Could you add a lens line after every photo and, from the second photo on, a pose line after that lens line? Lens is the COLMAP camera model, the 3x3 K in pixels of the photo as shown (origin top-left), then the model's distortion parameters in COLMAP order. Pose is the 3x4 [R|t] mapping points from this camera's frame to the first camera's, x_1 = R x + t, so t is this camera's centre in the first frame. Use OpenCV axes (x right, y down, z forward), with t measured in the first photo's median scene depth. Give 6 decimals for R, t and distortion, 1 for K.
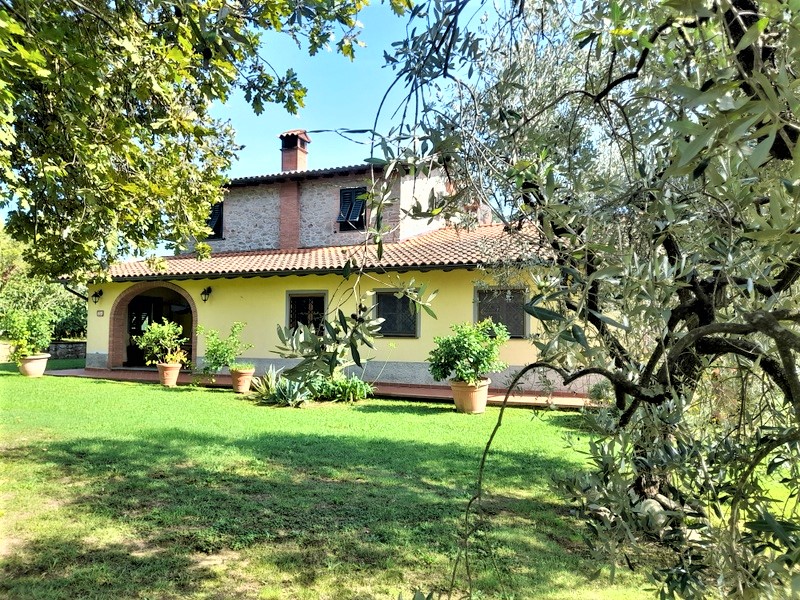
lens RADIAL K [[568.2, 0, 400.0], [0, 568.2, 300.0], [0, 0, 1]] dist [0.102455, -0.146483]
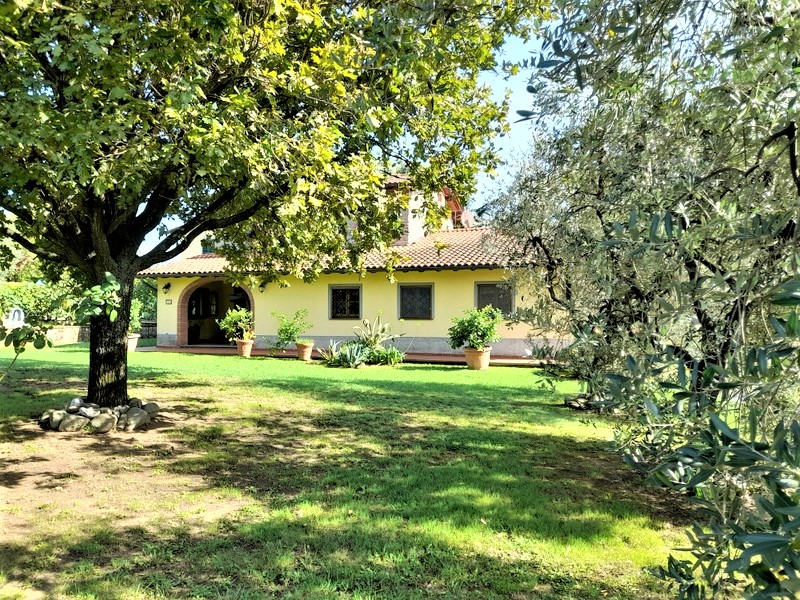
lens RADIAL K [[568.2, 0, 400.0], [0, 568.2, 300.0], [0, 0, 1]] dist [0.102455, -0.146483]
pose [[0.997977, -0.006415, 0.063257, -0.131349], [0.004557, 0.999555, 0.029479, -0.019583], [-0.063418, -0.029131, 0.997562, -0.343700]]
